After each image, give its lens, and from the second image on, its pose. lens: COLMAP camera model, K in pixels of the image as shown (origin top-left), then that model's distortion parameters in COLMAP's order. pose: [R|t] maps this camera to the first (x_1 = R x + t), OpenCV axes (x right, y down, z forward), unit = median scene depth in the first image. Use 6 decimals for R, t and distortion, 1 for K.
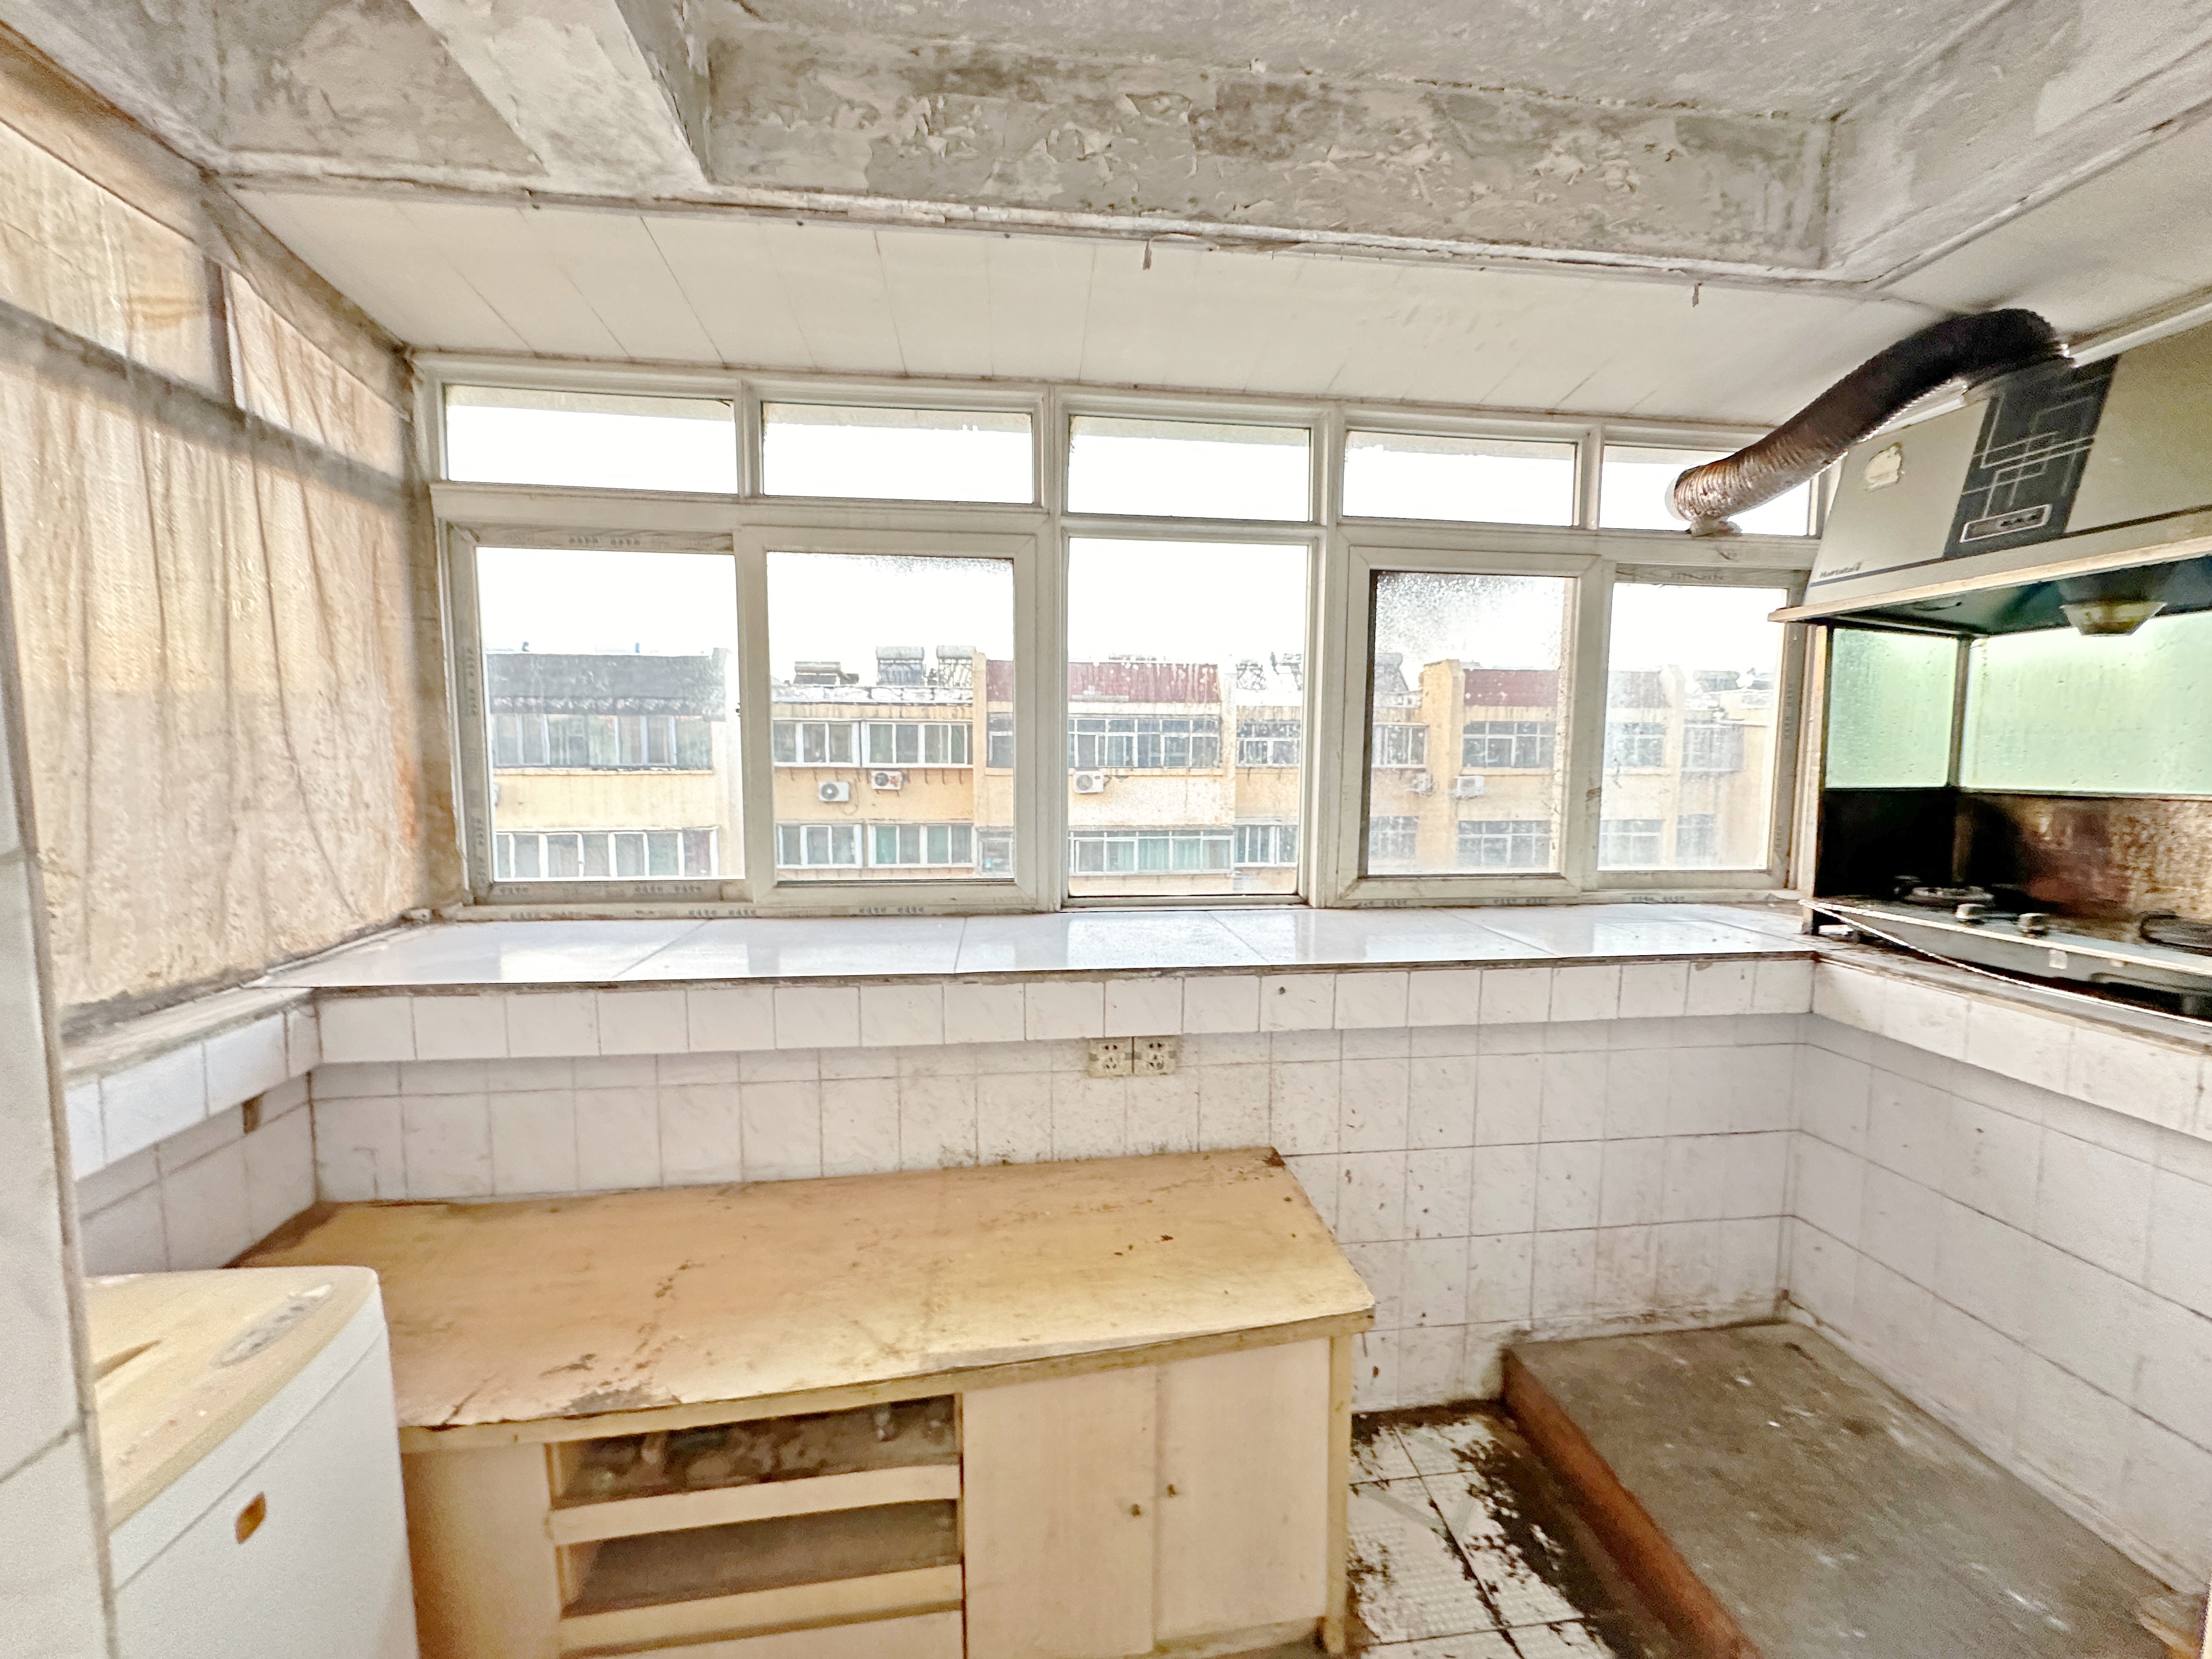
lens RADIAL K [[882.4, 0, 1107.9], [0, 882.4, 831.6], [0, 0, 1]] dist [0.000307, -0.000016]
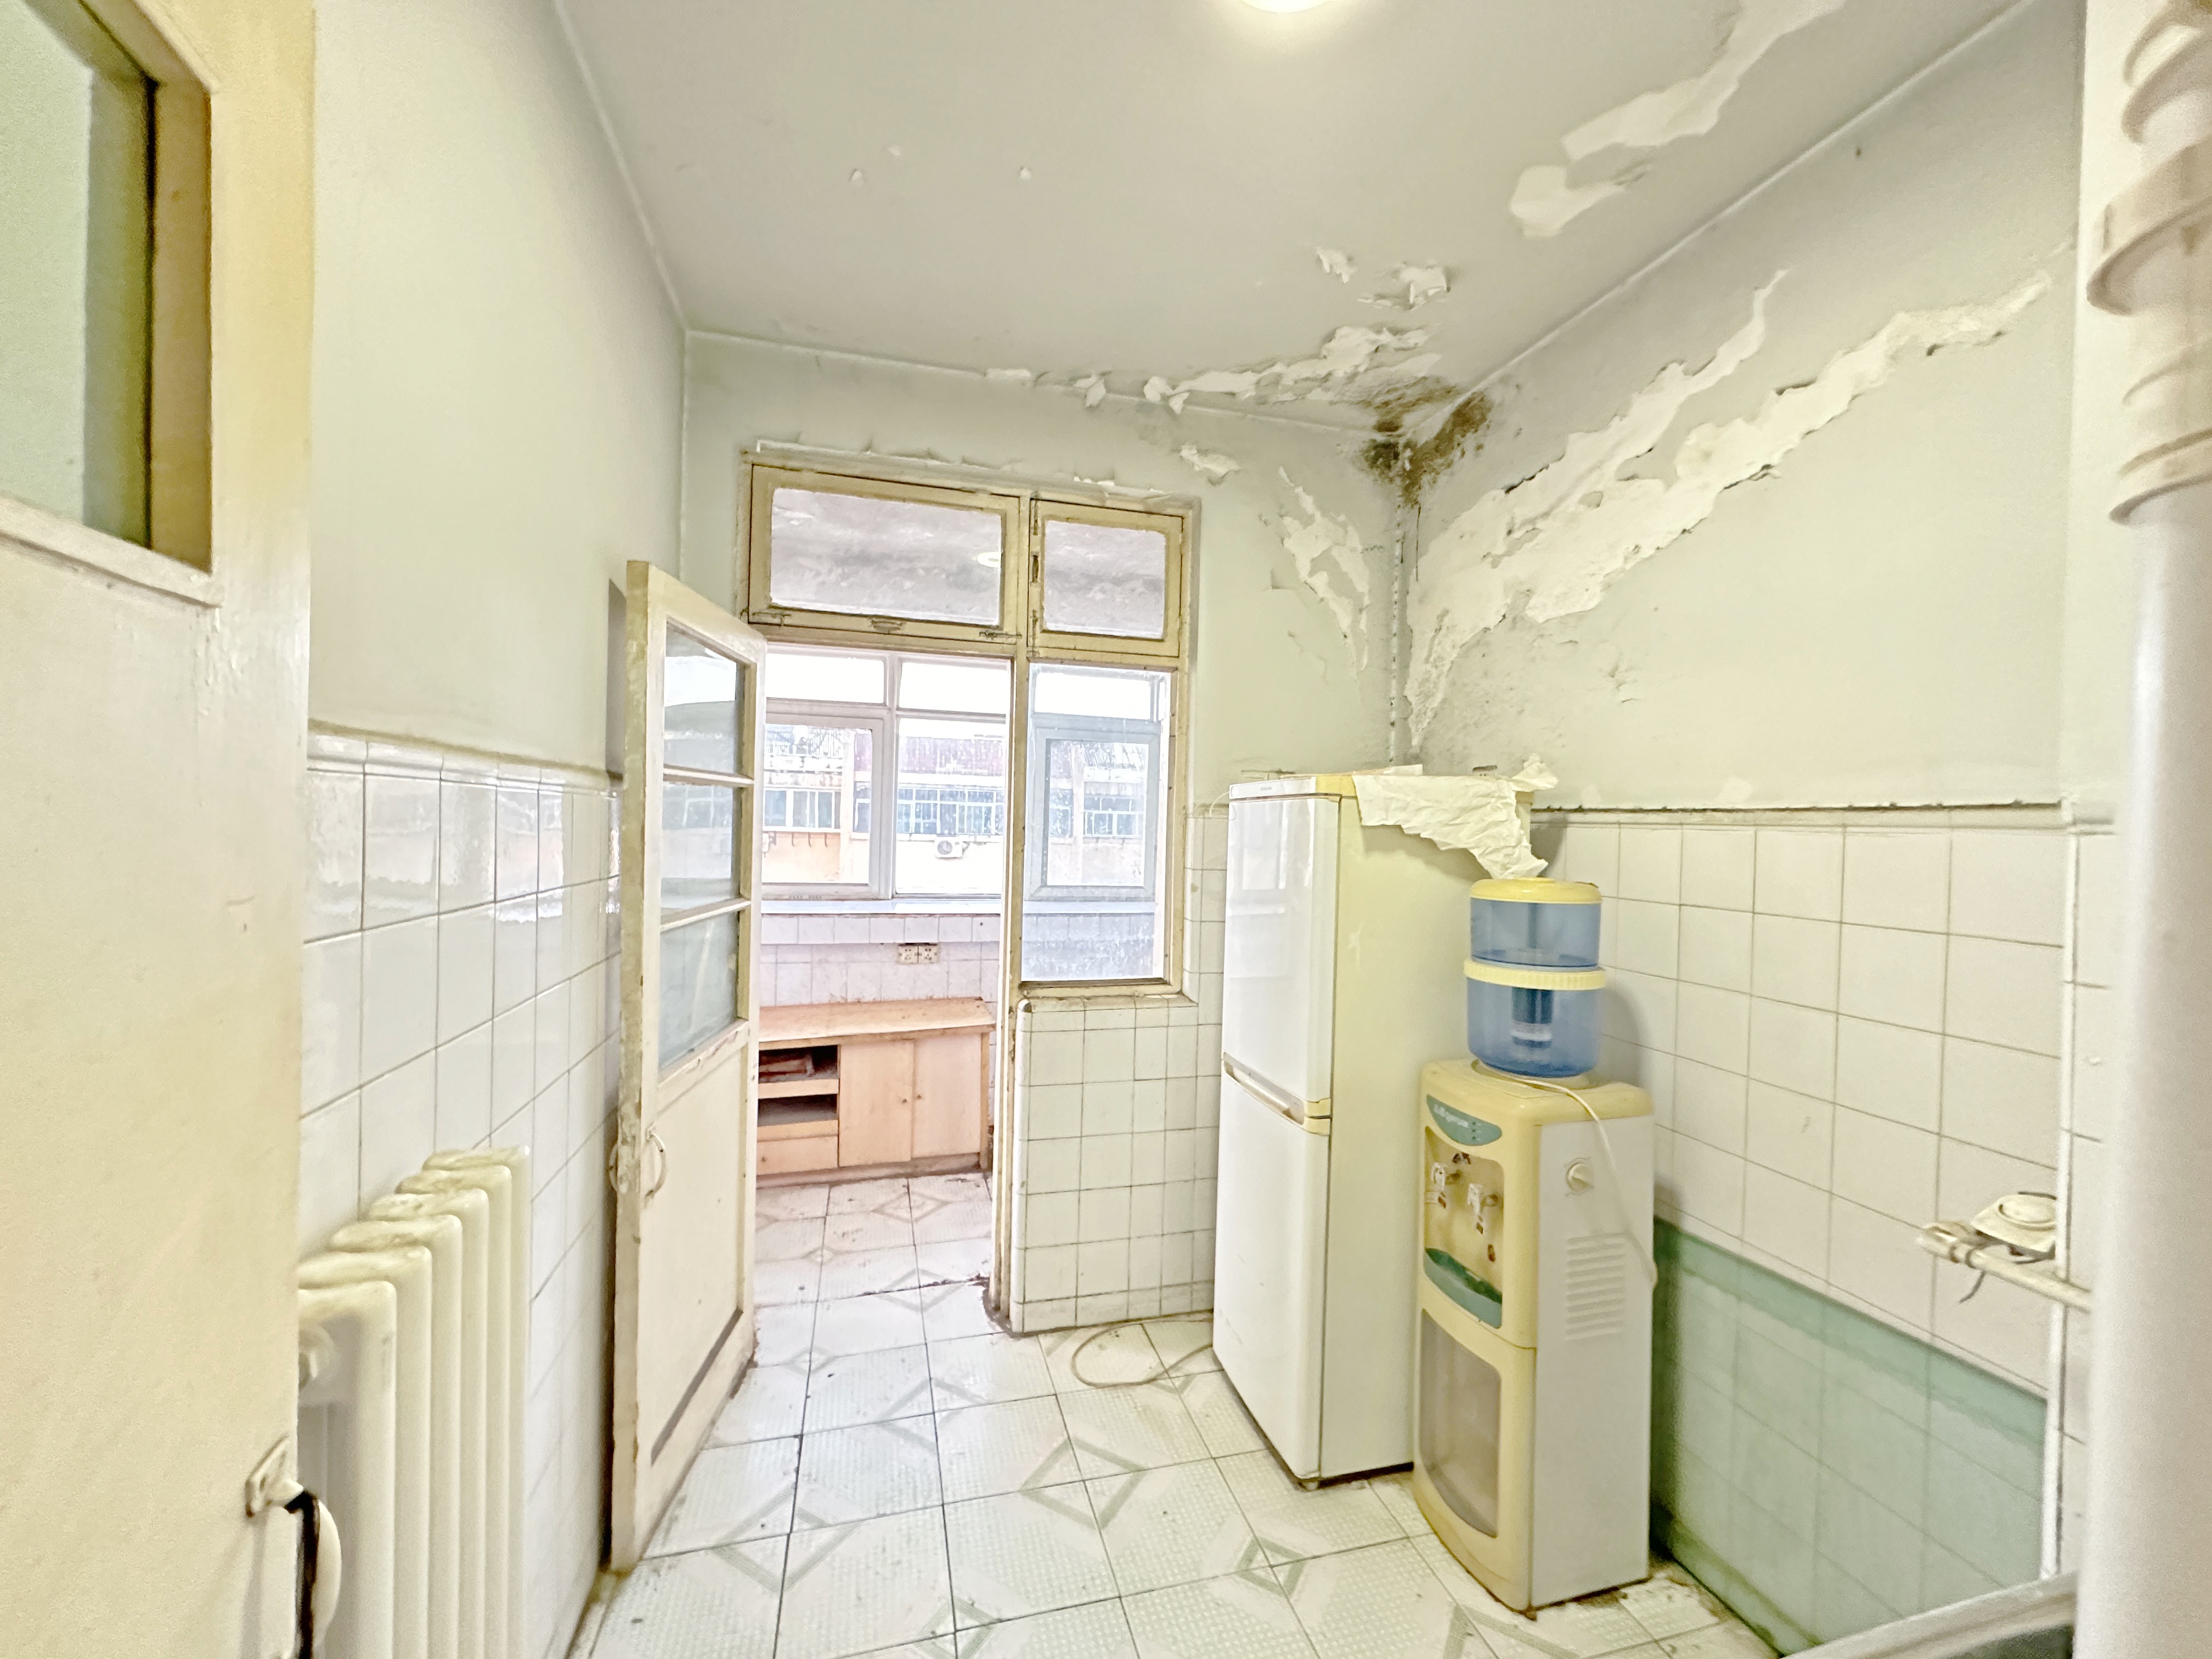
lens RADIAL K [[882.4, 0, 1110.9], [0, 882.4, 834.3], [0, 0, 1]] dist [0.000307, -0.000016]
pose [[0.988587, 0.021194, 0.149153, 0.152726], [-0.009844, 0.997027, -0.076427, 0.099464], [-0.150329, 0.074087, 0.985856, -1.181902]]
